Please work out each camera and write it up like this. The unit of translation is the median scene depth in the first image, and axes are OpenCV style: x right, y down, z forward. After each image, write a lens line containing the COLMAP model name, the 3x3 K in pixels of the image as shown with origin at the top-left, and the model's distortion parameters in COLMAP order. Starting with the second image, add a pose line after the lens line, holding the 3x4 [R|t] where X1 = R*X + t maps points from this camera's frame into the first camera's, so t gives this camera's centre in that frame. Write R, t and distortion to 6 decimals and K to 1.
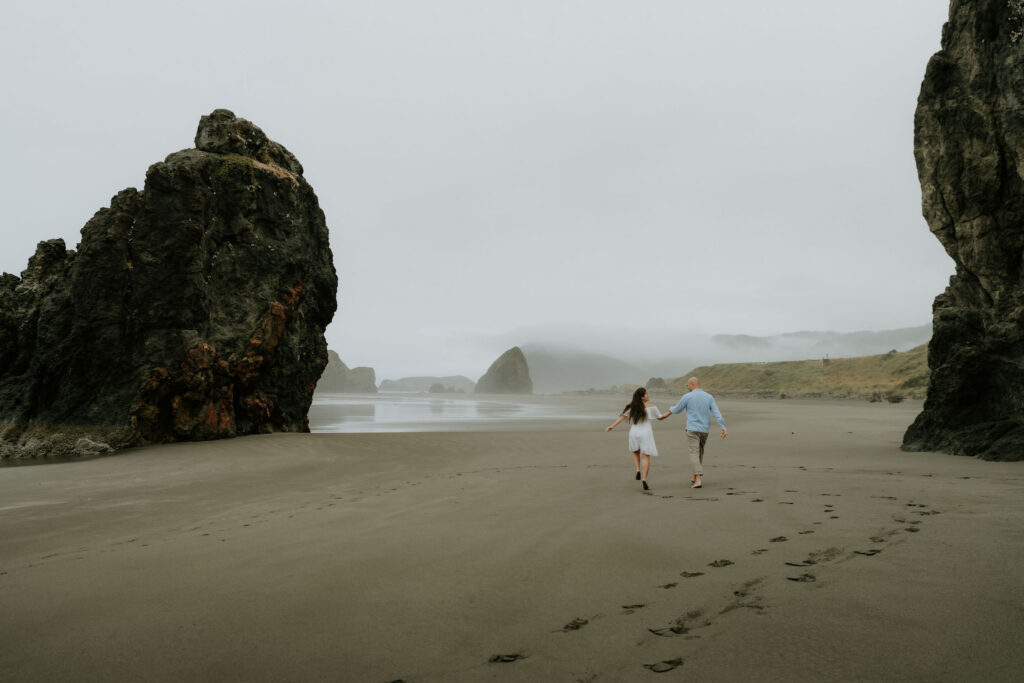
lens RADIAL K [[964.0, 0, 496.5], [0, 964.0, 352.7], [0, 0, 1]] dist [-0.003906, 0.016118]
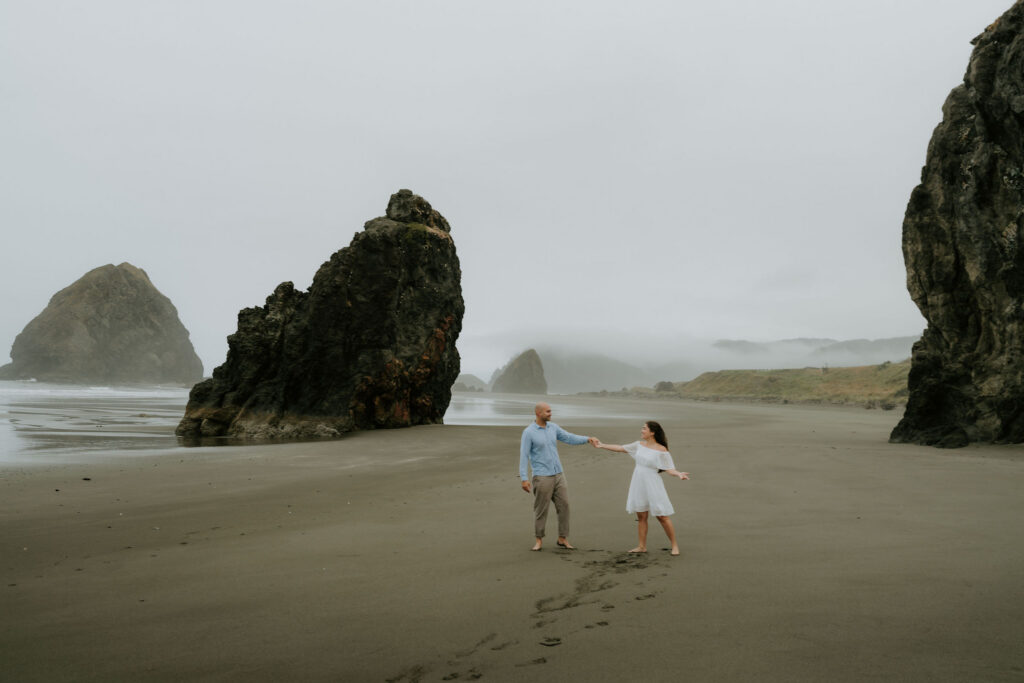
lens RADIAL K [[917.9, 0, 513.8], [0, 917.9, 357.1], [0, 0, 1]] dist [-0.000397, 0.006450]
pose [[0.999772, 0.021044, 0.003611, -0.137085], [-0.021056, 0.999772, 0.003430, -0.021158], [-0.003538, -0.003505, 0.999988, -0.339629]]
